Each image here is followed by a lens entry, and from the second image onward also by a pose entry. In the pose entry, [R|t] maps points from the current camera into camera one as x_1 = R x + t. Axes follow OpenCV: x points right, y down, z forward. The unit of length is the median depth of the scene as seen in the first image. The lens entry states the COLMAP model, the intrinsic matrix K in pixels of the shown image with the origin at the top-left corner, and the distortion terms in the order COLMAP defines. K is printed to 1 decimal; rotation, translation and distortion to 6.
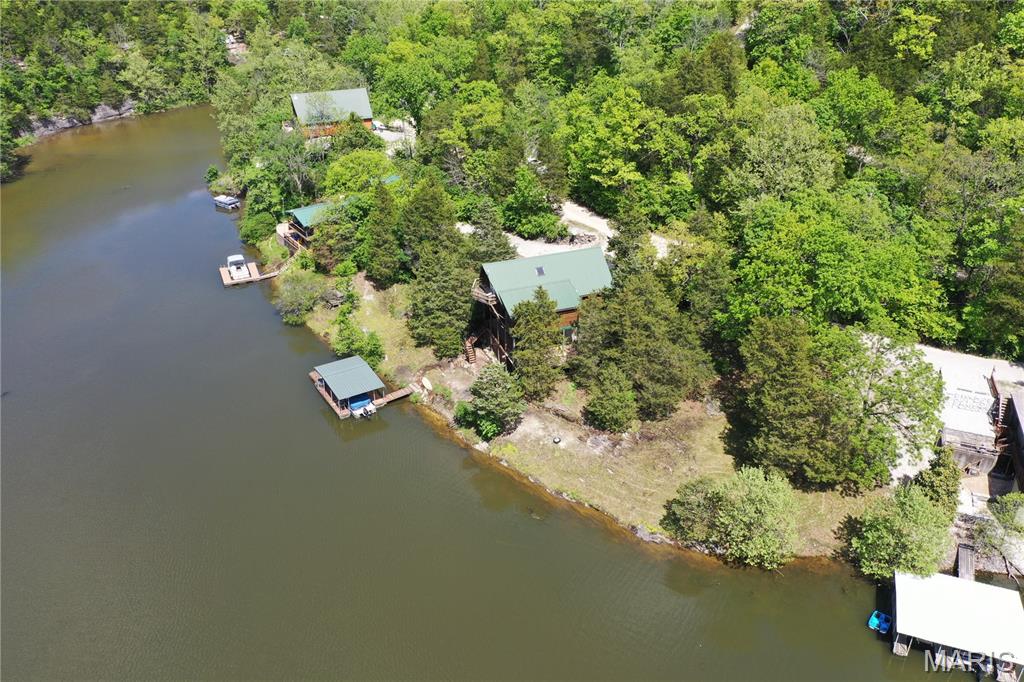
lens RADIAL K [[809.6, 0, 507.7], [0, 809.6, 341.8], [0, 0, 1]] dist [-0.001245, -0.005436]
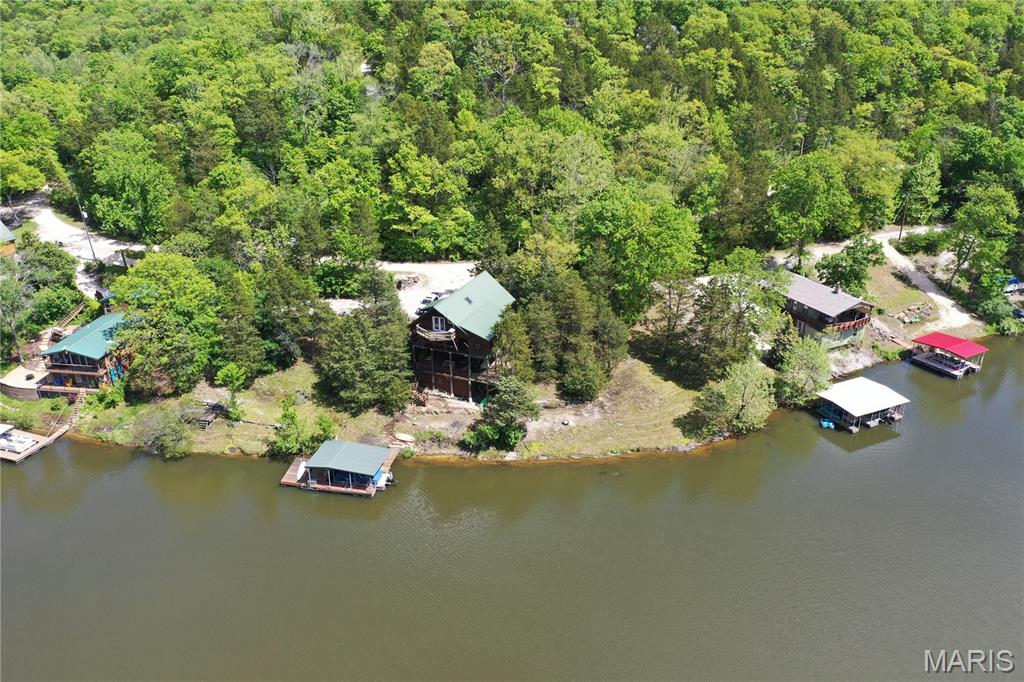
lens RADIAL K [[809.6, 0, 510.5], [0, 809.6, 343.2], [0, 0, 1]] dist [-0.001245, -0.005436]
pose [[0.689219, -0.291209, 0.663456, -0.640295], [0.349987, 0.935571, 0.047070, -0.060249], [-0.634418, 0.199759, 0.746733, 0.126853]]
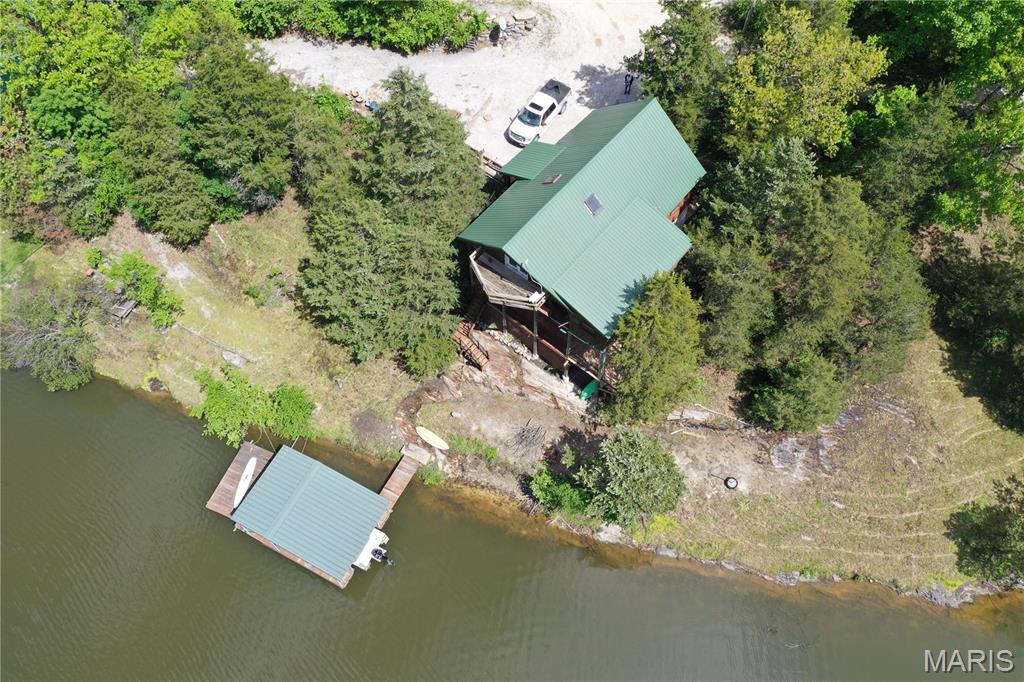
lens RADIAL K [[809.6, 0, 513.1], [0, 809.6, 340.2], [0, 0, 1]] dist [-0.001245, -0.005436]
pose [[0.859132, -0.445983, 0.250983, -0.159914], [0.257255, 0.800337, 0.541554, -0.290383], [-0.442395, -0.400700, 0.802326, 0.539736]]
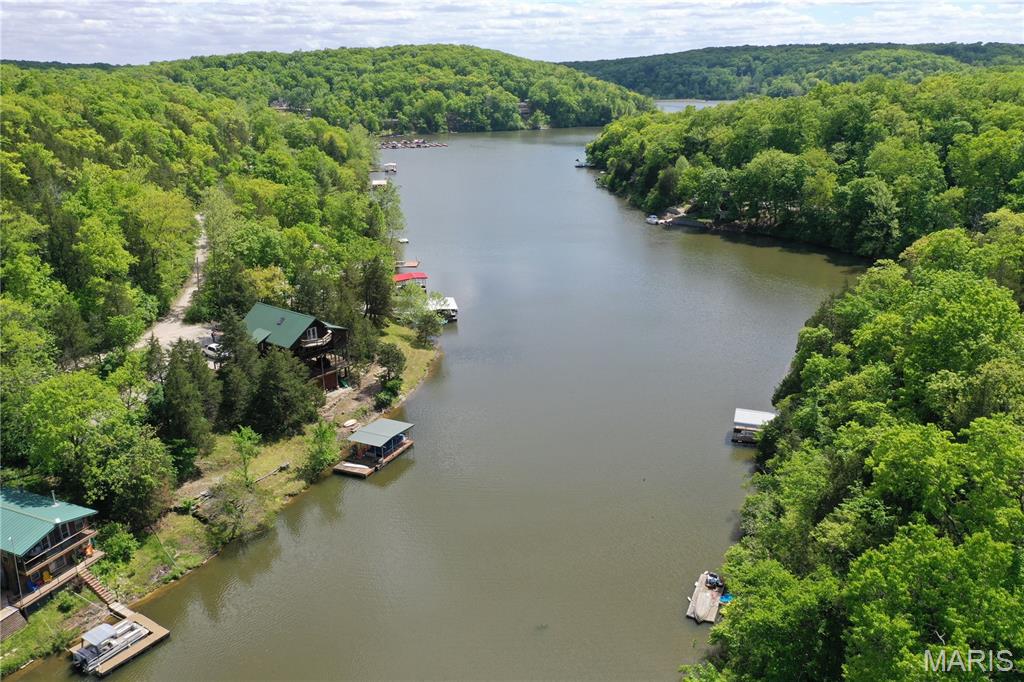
lens RADIAL K [[809.6, 0, 512.0], [0, 809.6, 341.7], [0, 0, 1]] dist [-0.001245, -0.005436]
pose [[-0.530068, -0.258251, 0.807672, -1.182159], [0.417425, 0.749619, 0.513641, -0.566762], [-0.738095, 0.609407, -0.289549, 1.082855]]
